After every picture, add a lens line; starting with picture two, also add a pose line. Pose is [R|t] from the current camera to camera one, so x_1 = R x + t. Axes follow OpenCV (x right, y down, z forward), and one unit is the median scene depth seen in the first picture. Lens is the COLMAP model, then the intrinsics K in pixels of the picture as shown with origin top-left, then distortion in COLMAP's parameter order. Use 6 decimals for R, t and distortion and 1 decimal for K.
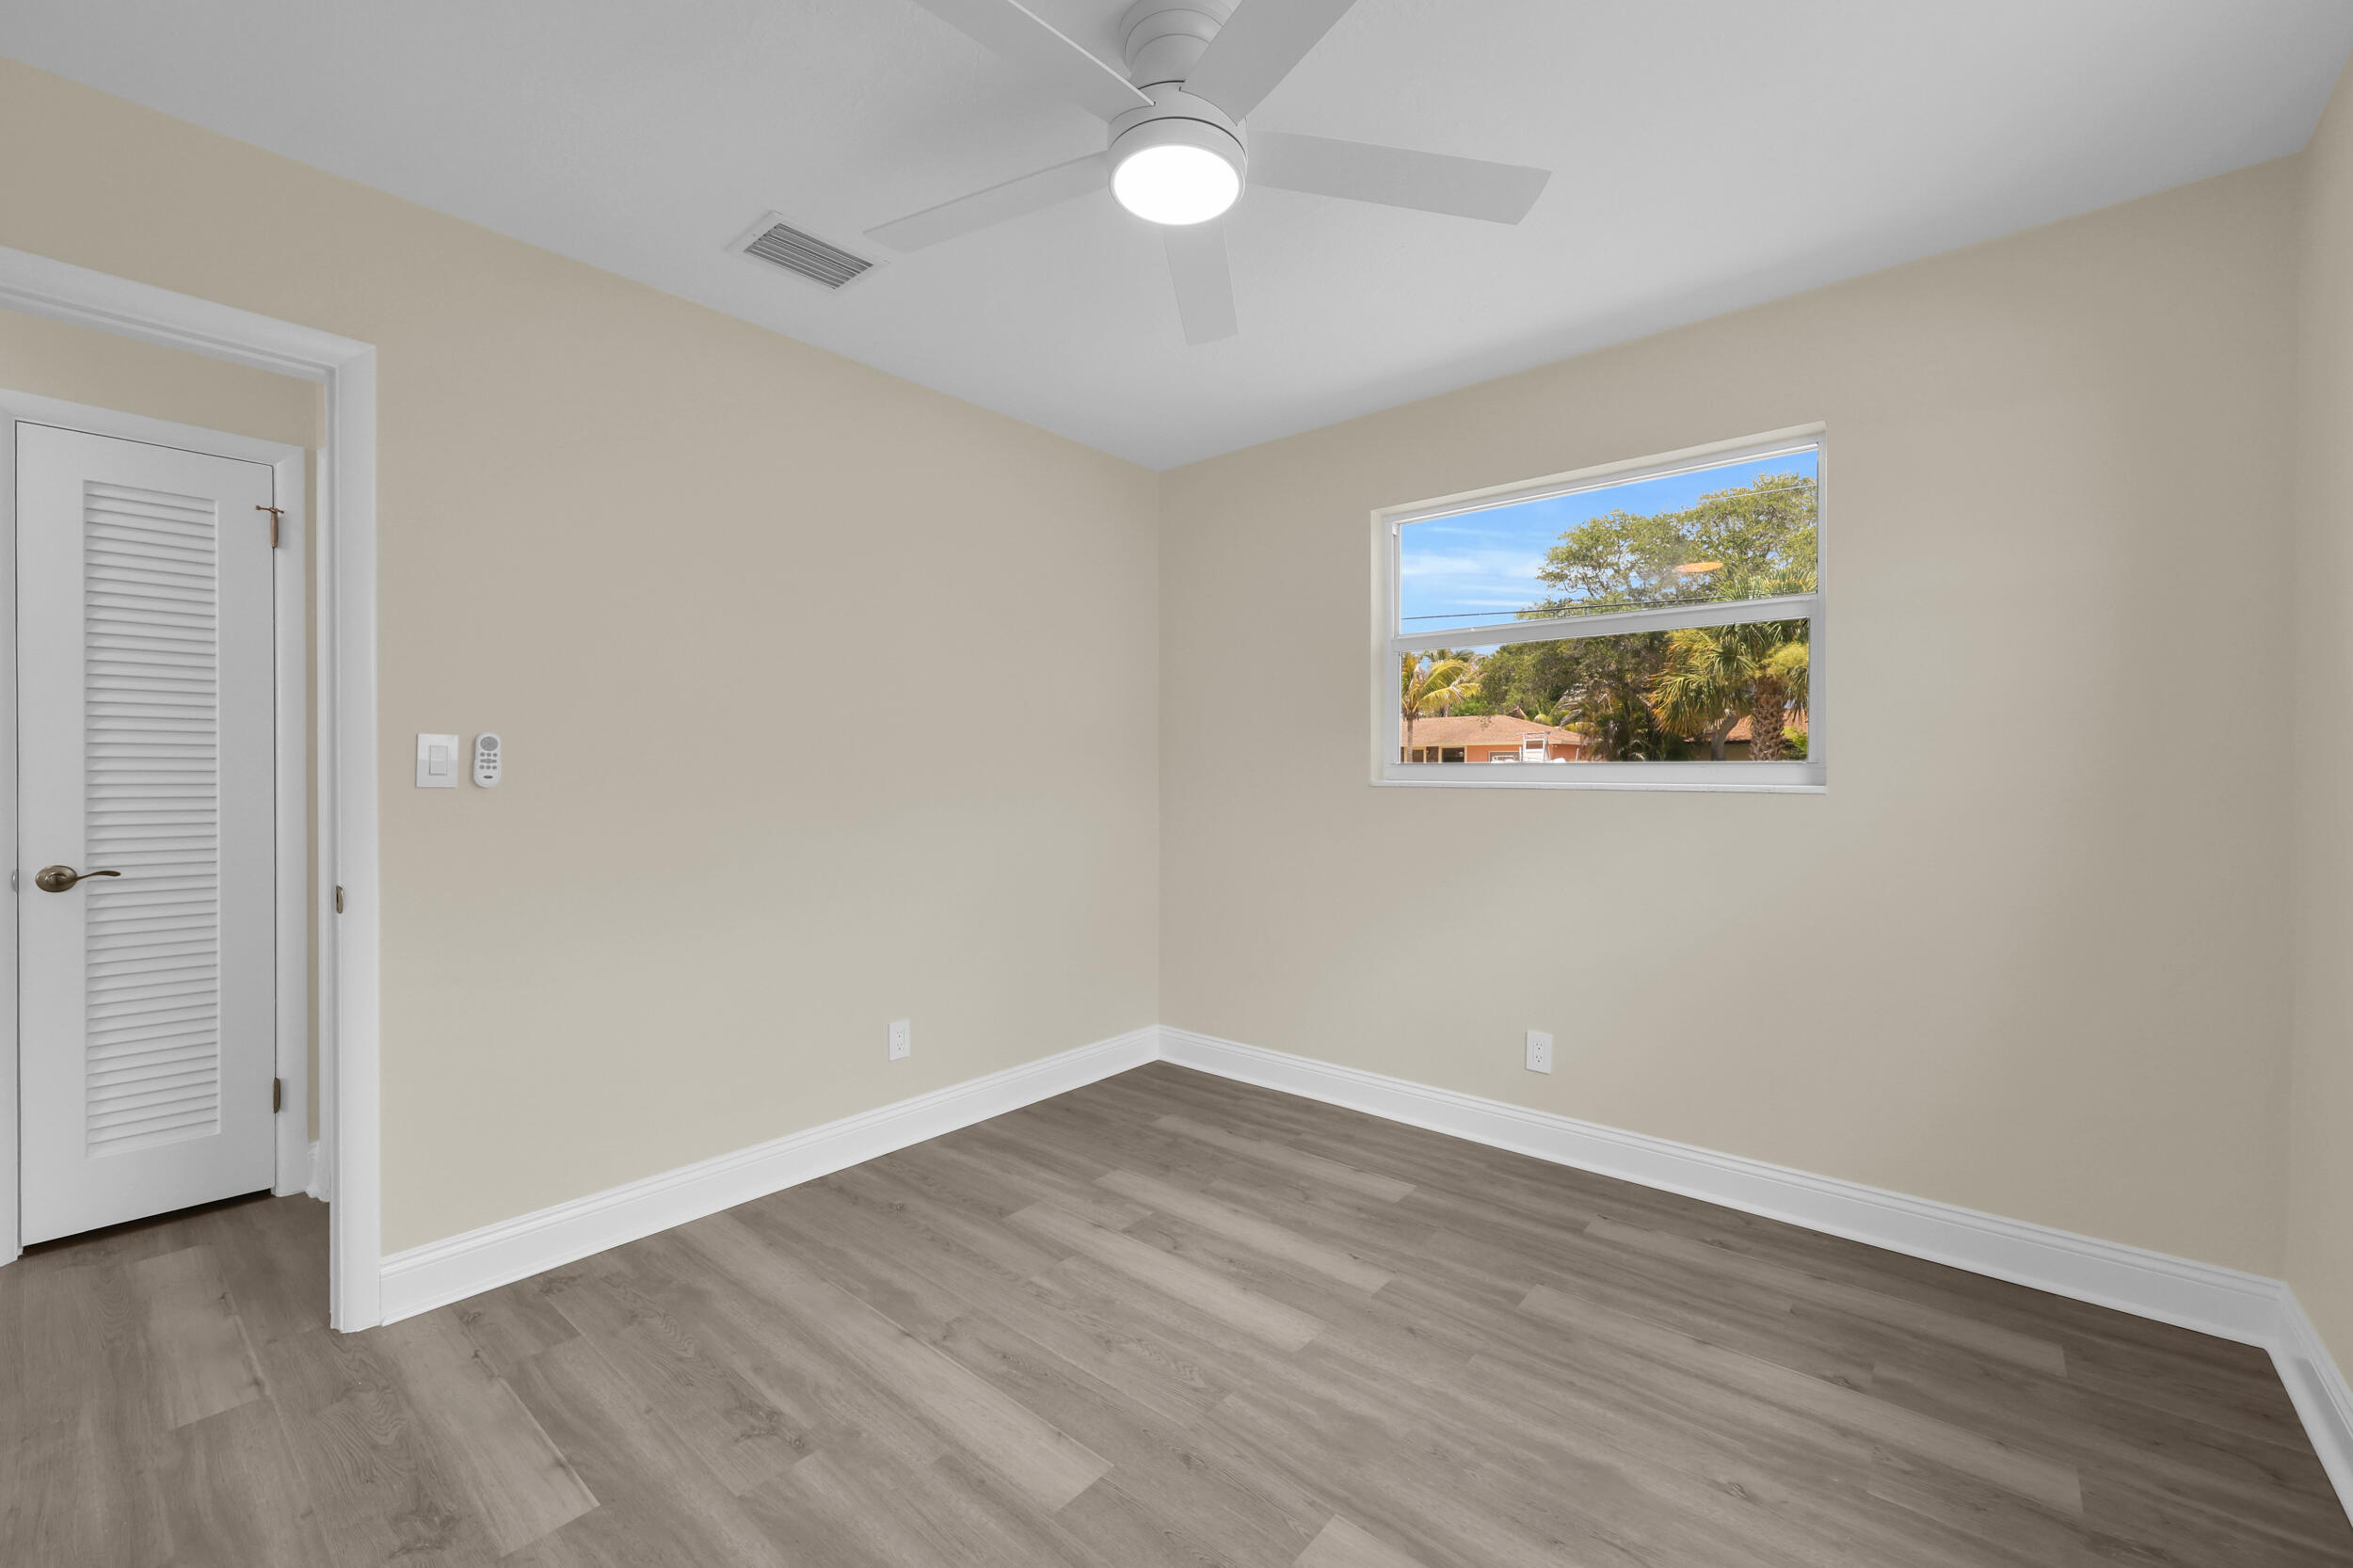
lens RADIAL K [[959.2, 0, 1168.8], [0, 959.2, 786.0], [0, 0, 1]] dist [-0.000230, 0.000493]
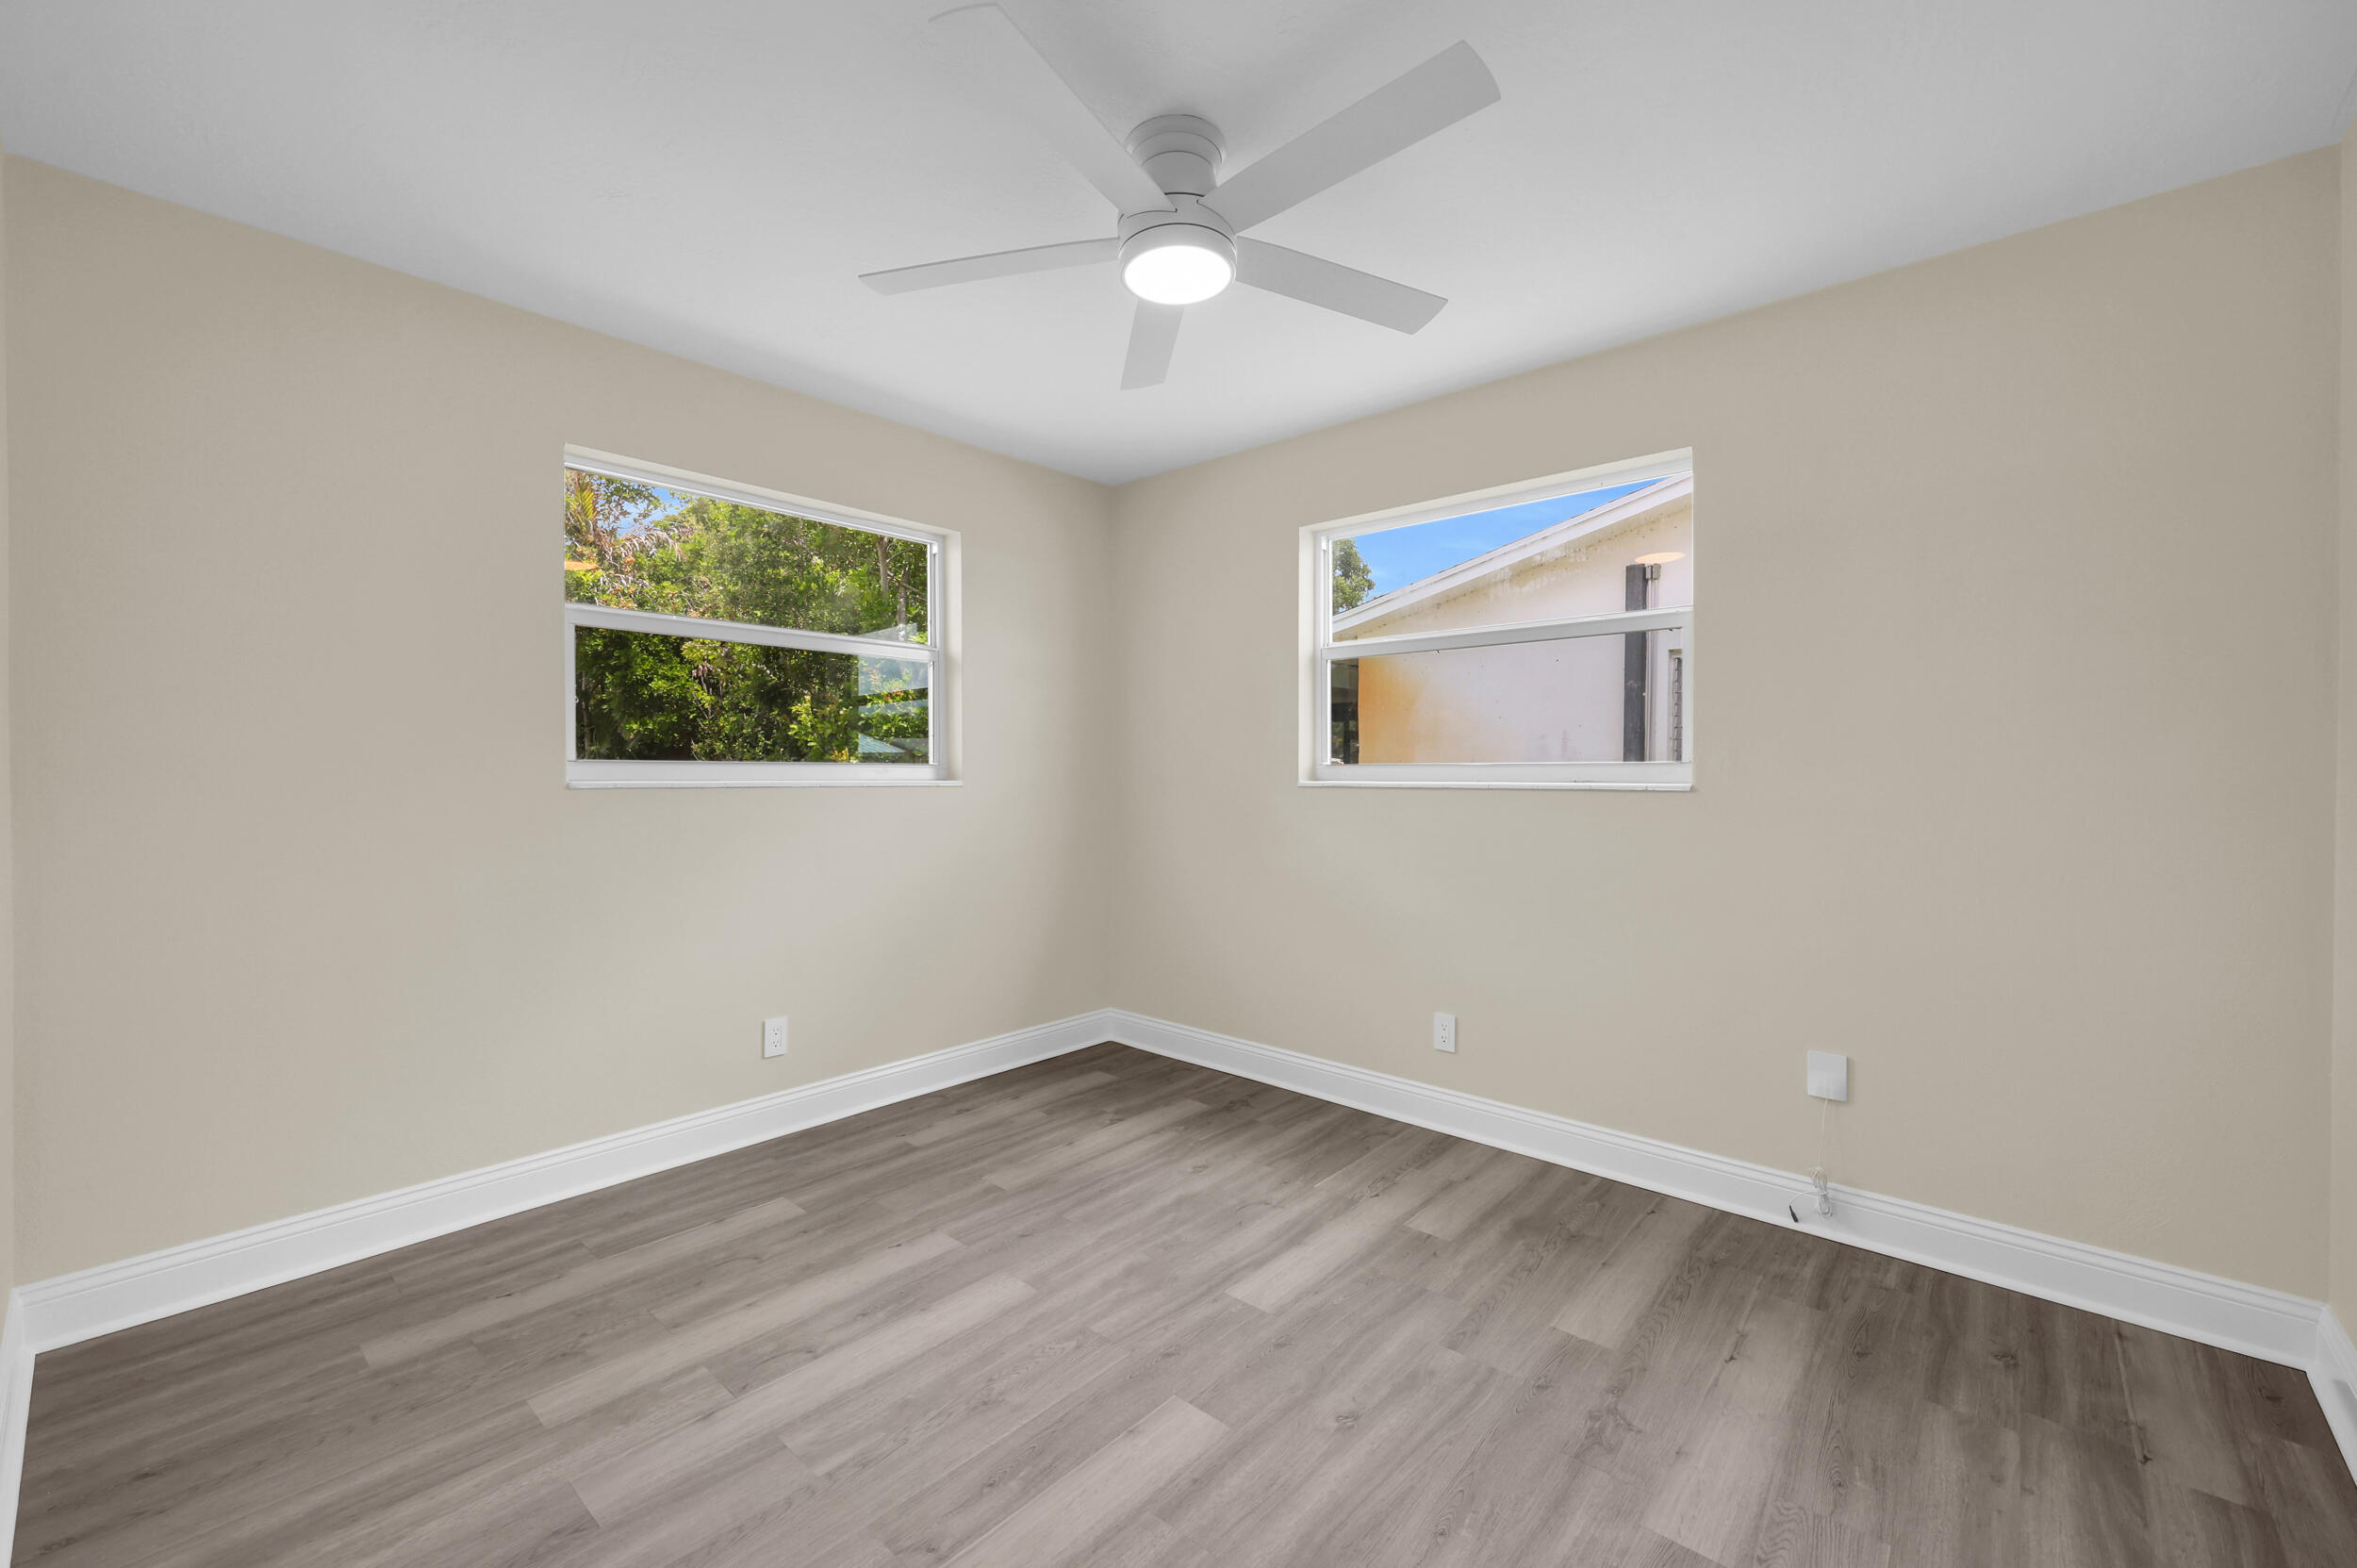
lens RADIAL K [[953.5, 0, 1167.6], [0, 953.5, 791.7], [0, 0, 1]] dist [0.003188, -0.002609]
pose [[0.018179, -0.022098, 0.999591, -0.866450], [0.009469, 0.999715, 0.021929, -0.013085], [-0.999790, 0.009067, 0.018383, 0.738856]]
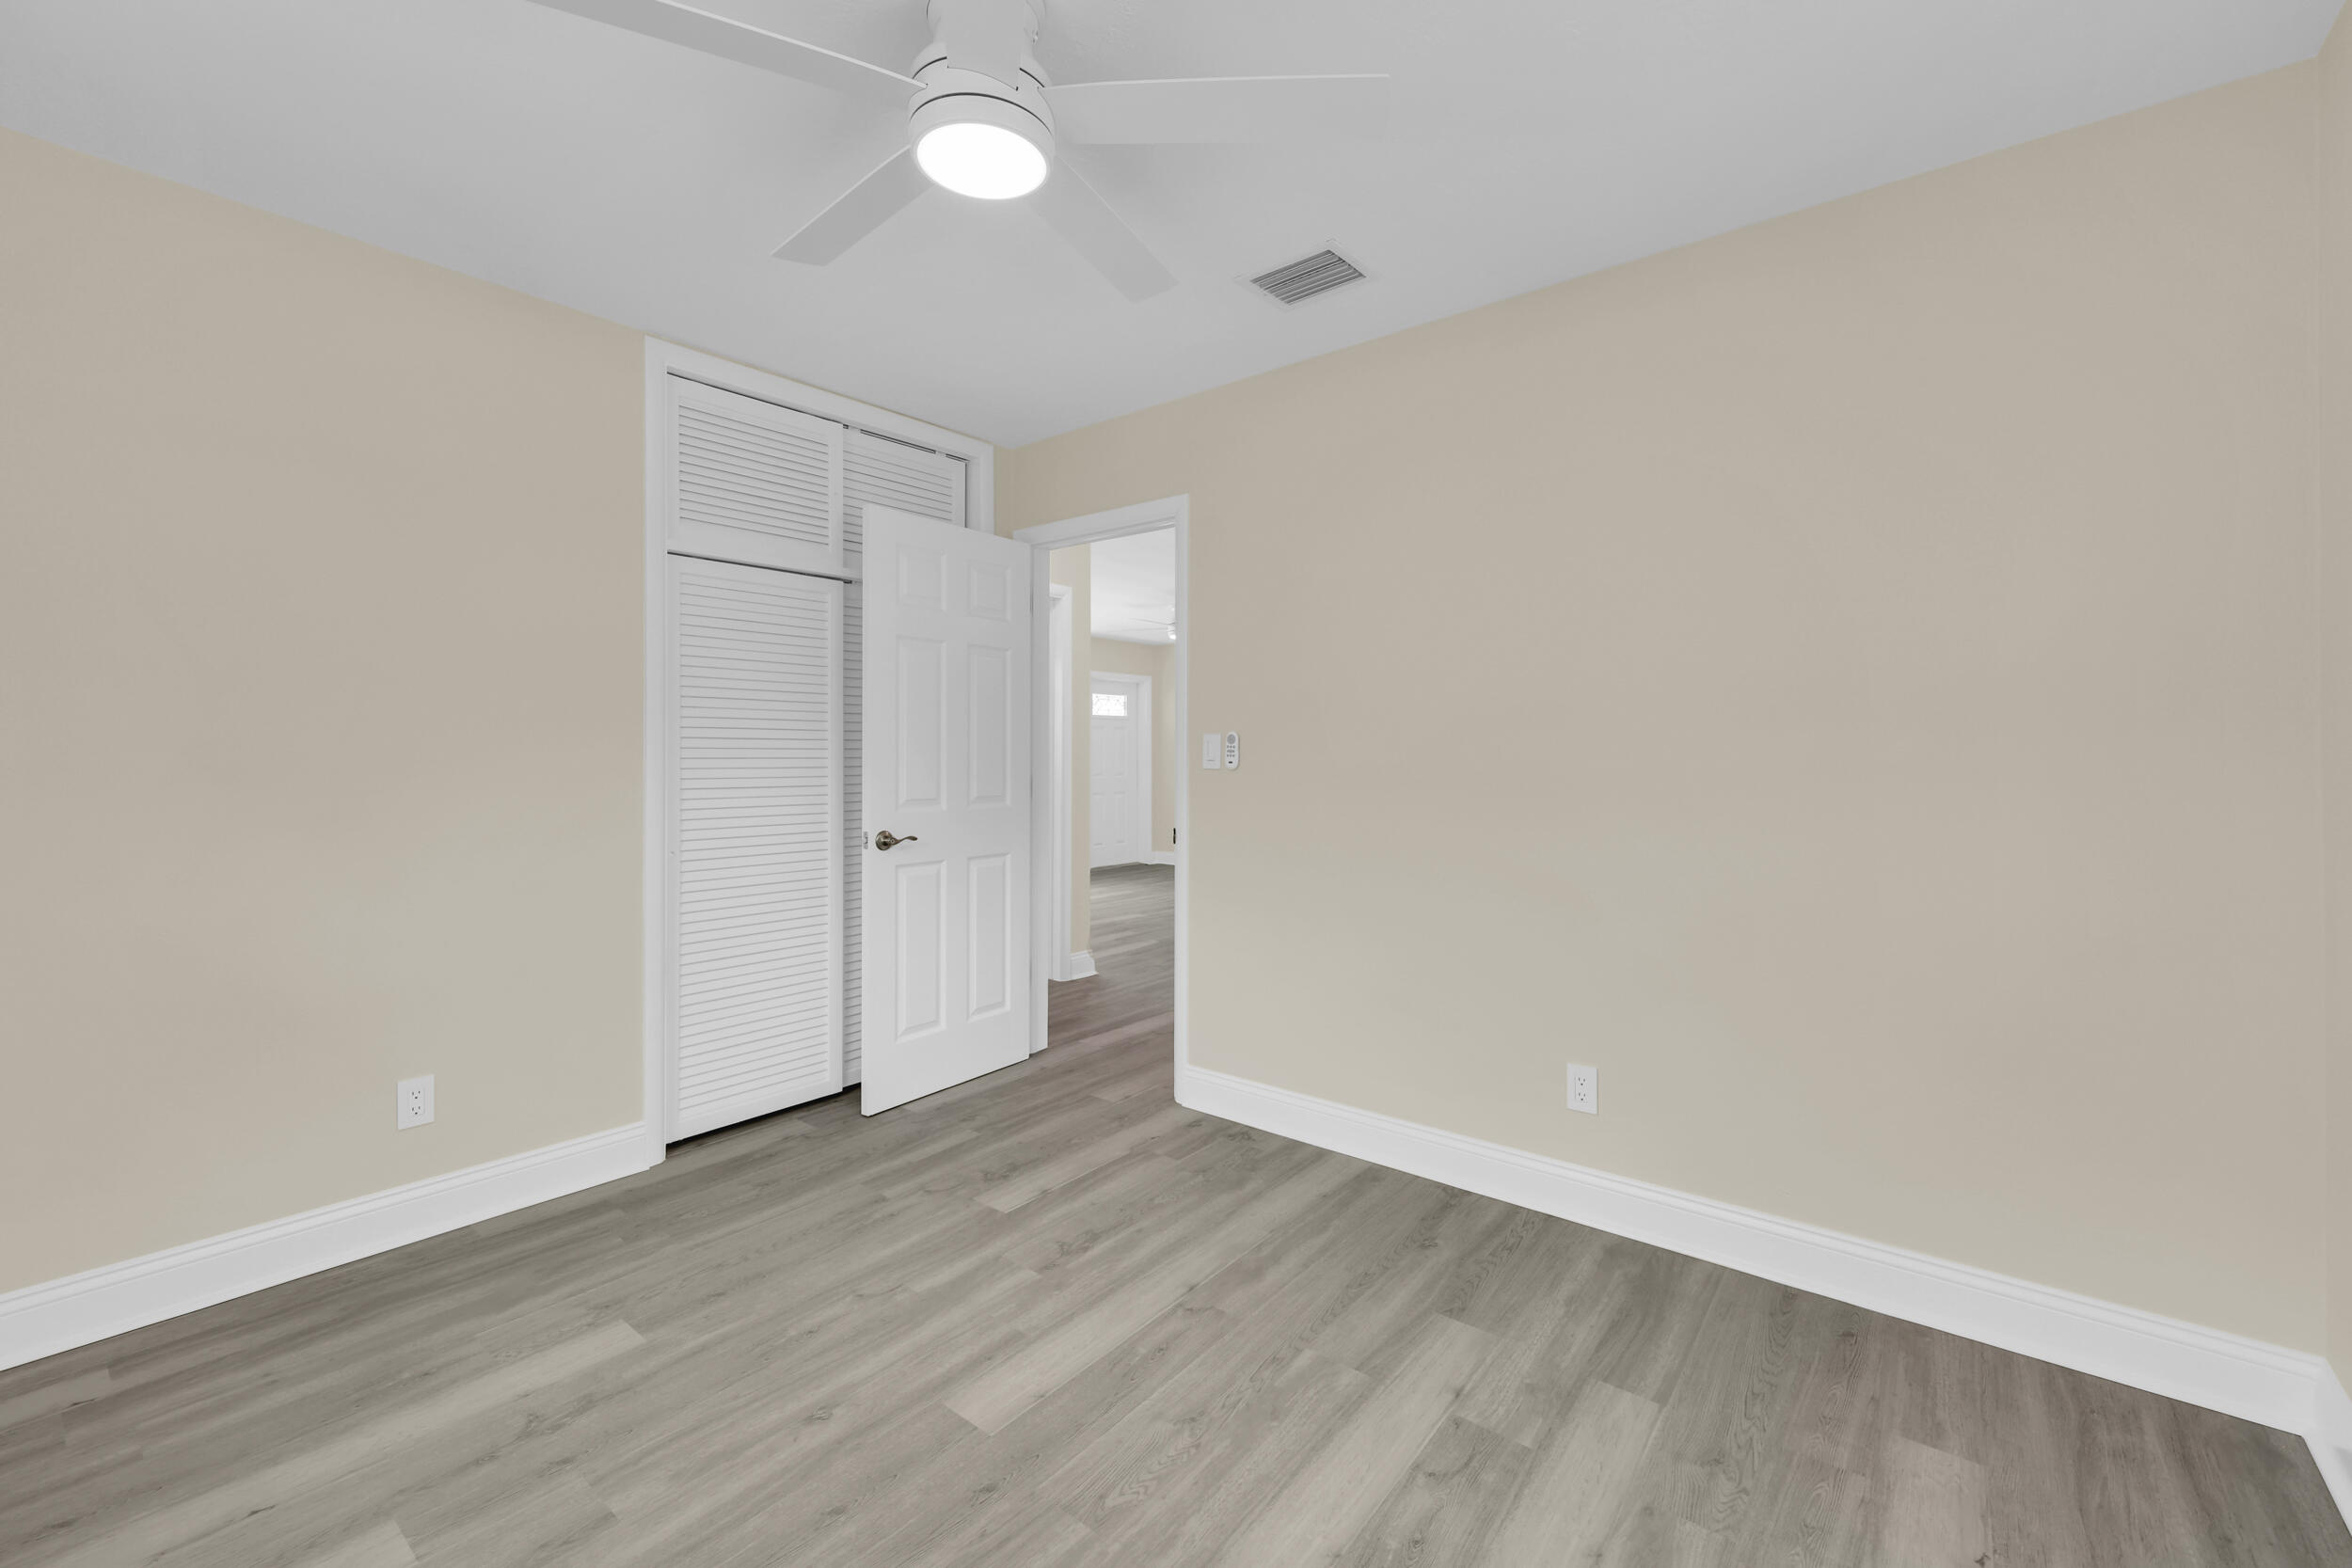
lens RADIAL K [[958.7, 0, 1157.6], [0, 958.7, 766.3], [0, 0, 1]] dist [-0.000230, 0.000493]
pose [[0.018372, 0.007579, -0.999802, 0.727636], [-0.014904, 0.999862, 0.007305, -0.013617], [0.999720, 0.014766, 0.018483, 0.864512]]
